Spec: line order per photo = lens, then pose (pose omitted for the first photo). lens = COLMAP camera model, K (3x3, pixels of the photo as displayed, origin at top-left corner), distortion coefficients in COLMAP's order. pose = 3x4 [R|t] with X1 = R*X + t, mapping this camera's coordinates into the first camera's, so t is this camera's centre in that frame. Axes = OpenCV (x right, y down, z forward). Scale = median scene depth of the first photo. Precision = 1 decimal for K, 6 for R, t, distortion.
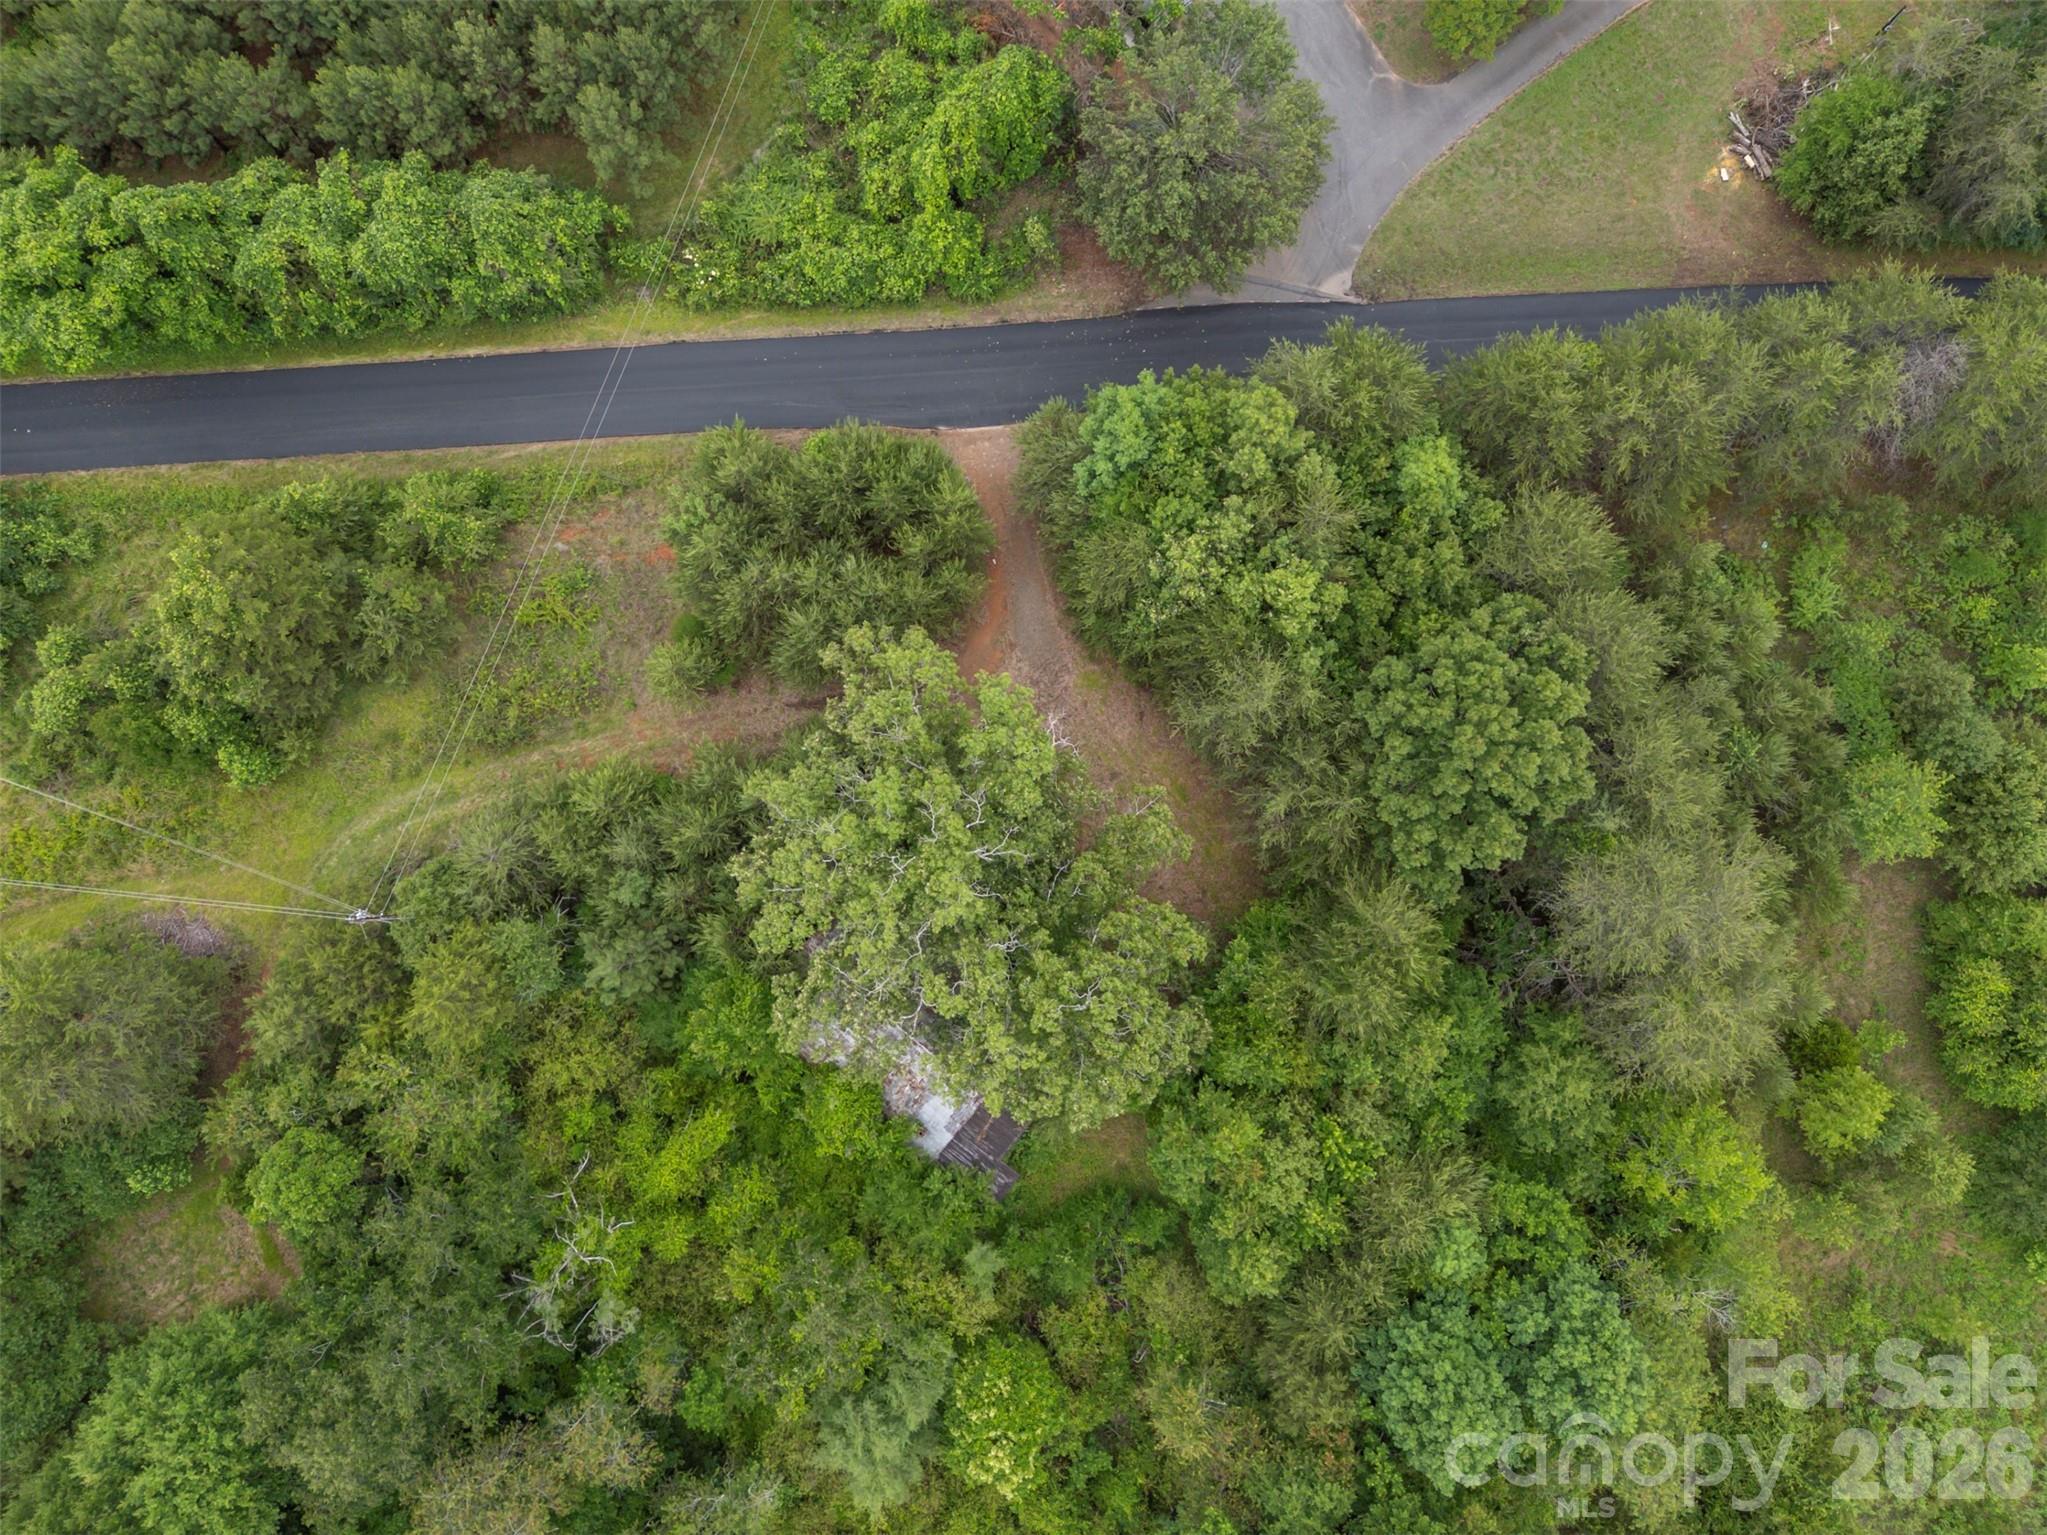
lens RADIAL K [[1497.4, 0, 1020.2], [0, 1497.4, 763.4], [0, 0, 1]] dist [0.081427, -0.073792]
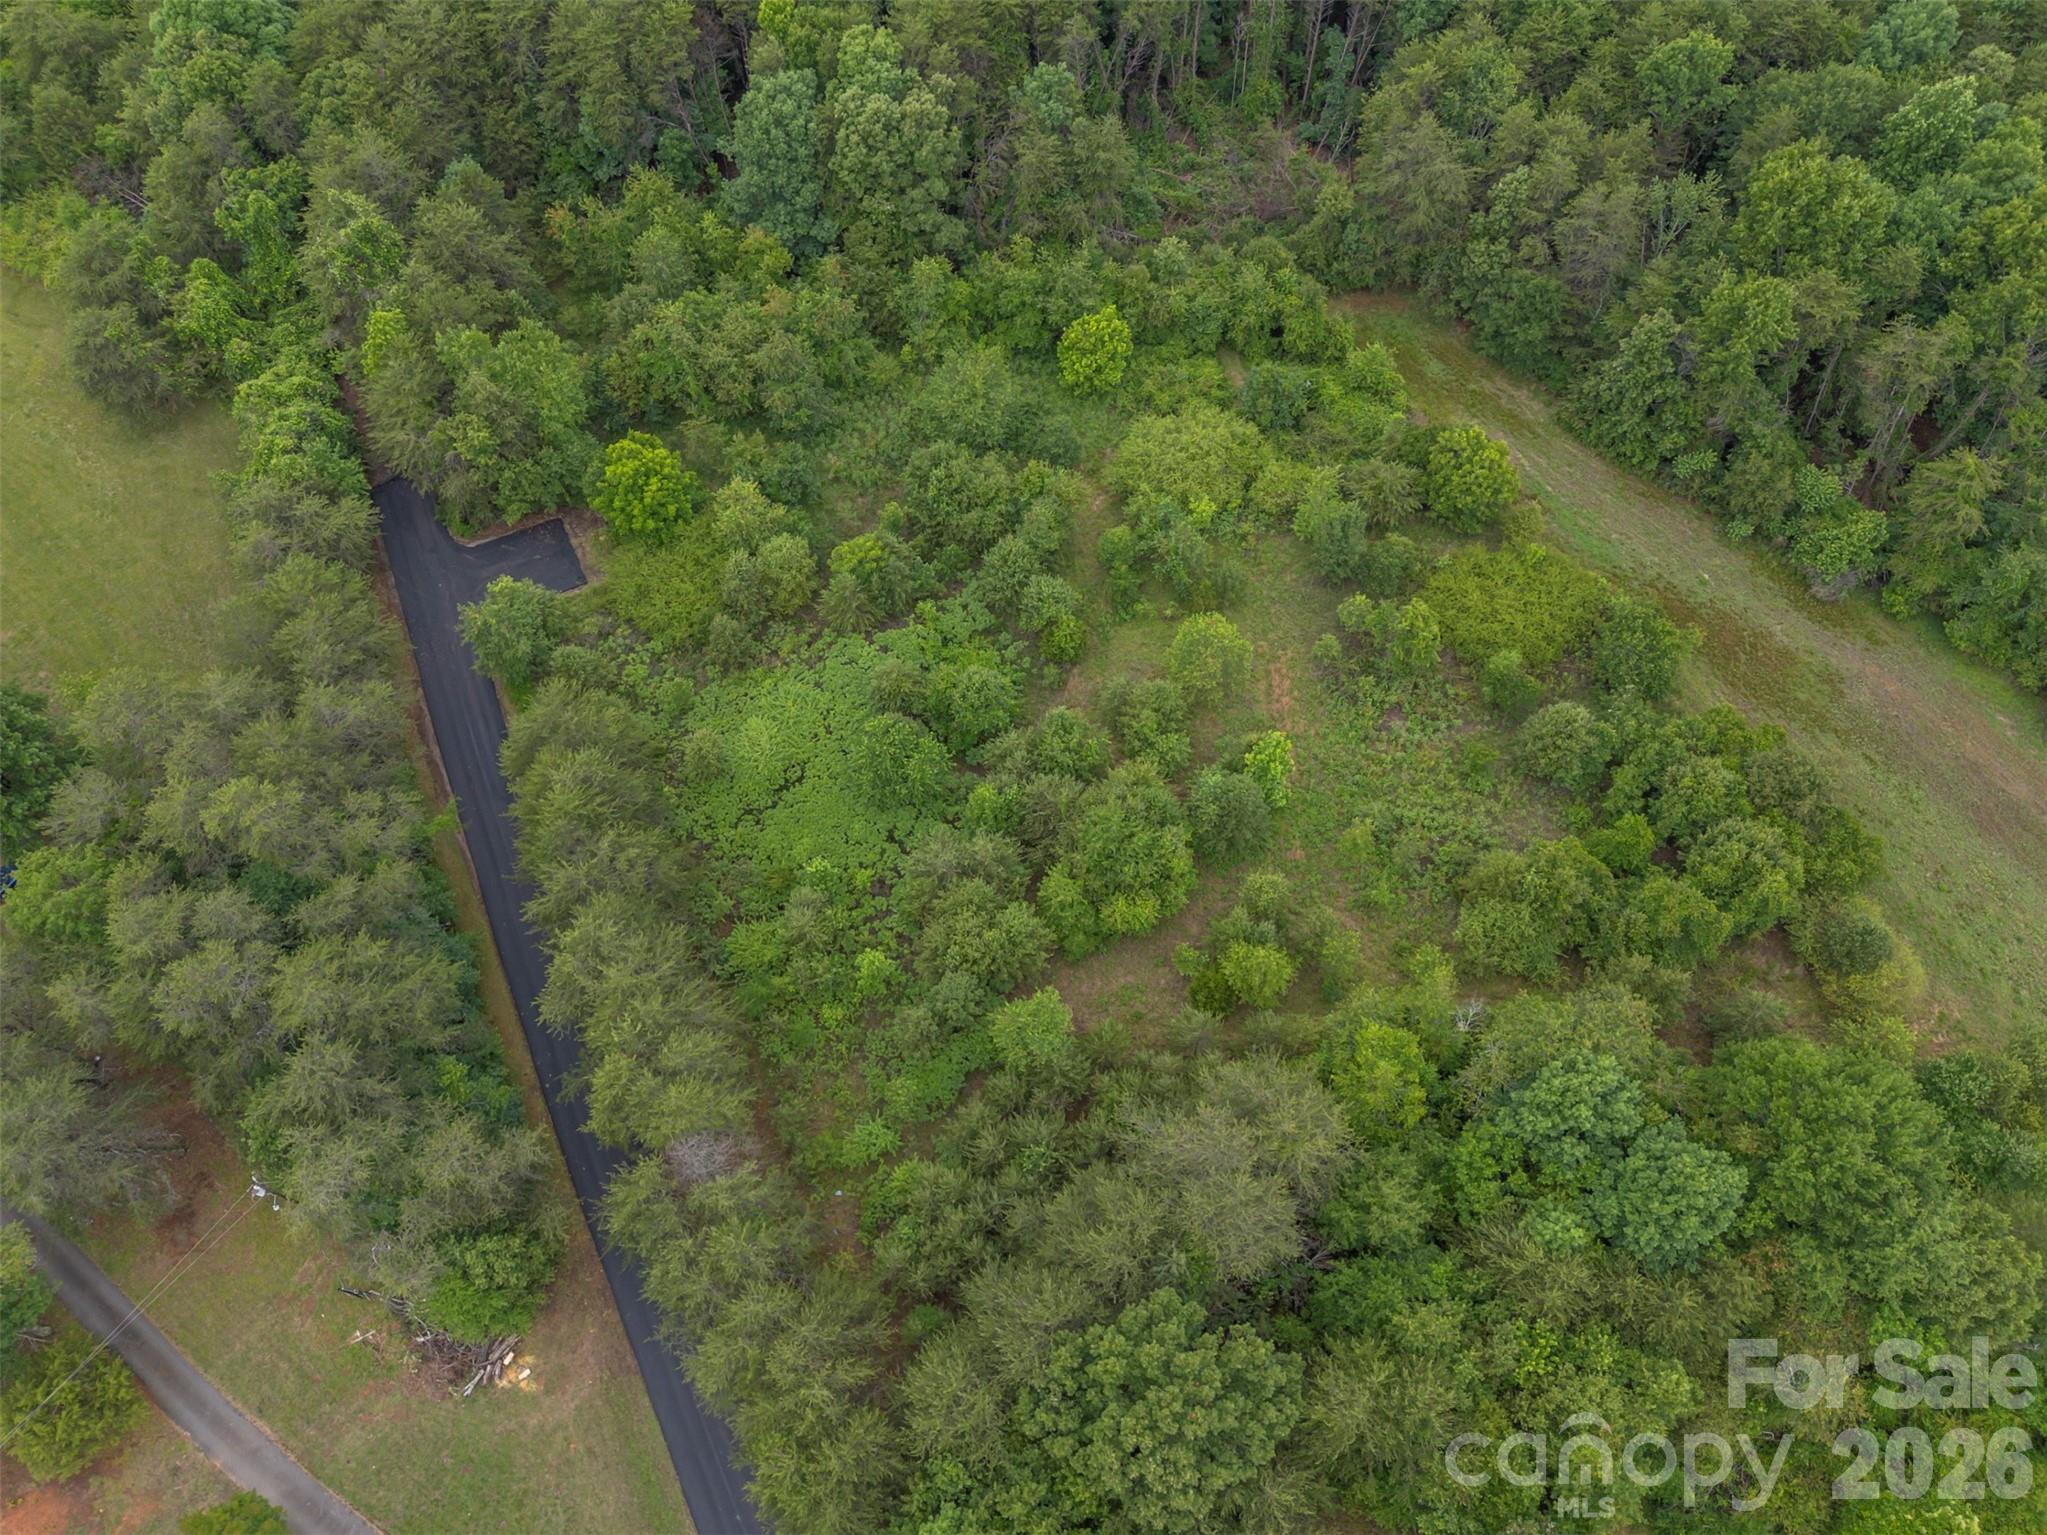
lens RADIAL K [[1497.4, 0, 1020.2], [0, 1497.4, 763.4], [0, 0, 1]] dist [0.081427, -0.073792]
pose [[-0.415638, -0.803031, 0.427068, 0.241116], [0.908341, -0.342484, 0.240044, -0.211055], [-0.046499, 0.487694, 0.871775, -0.180084]]
